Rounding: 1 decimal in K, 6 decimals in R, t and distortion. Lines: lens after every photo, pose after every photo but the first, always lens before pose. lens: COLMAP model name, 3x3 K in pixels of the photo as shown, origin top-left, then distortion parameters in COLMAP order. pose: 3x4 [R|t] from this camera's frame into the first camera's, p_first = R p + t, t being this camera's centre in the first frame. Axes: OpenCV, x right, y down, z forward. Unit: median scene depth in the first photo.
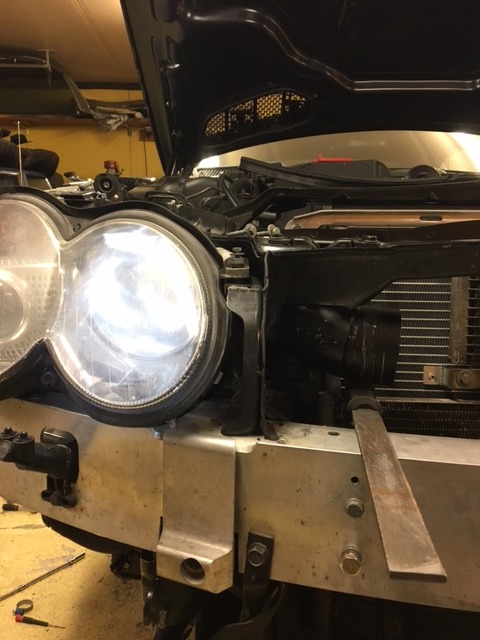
lens RADIAL K [[549.8, 0, 240.0], [0, 549.8, 320.0], [0, 0, 1]] dist [0.032721, -0.018616]
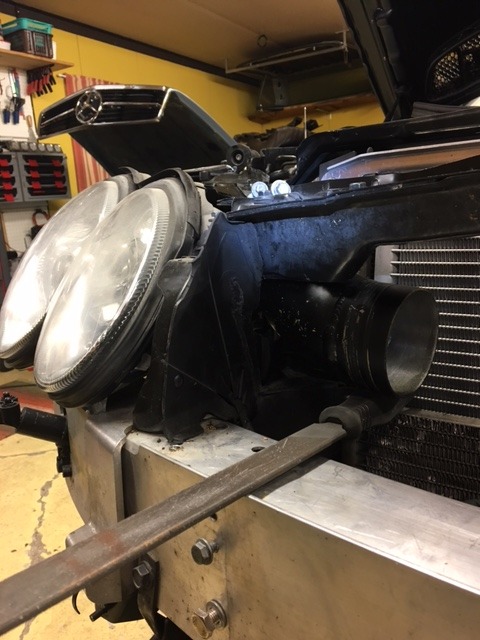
lens RADIAL K [[549.8, 0, 240.0], [0, 549.8, 320.0], [0, 0, 1]] dist [0.032721, -0.018616]
pose [[0.847911, 0.042892, -0.528401, 0.283706], [-0.022969, 0.998758, 0.044214, -0.003105], [0.529641, -0.025353, 0.847843, 0.178232]]
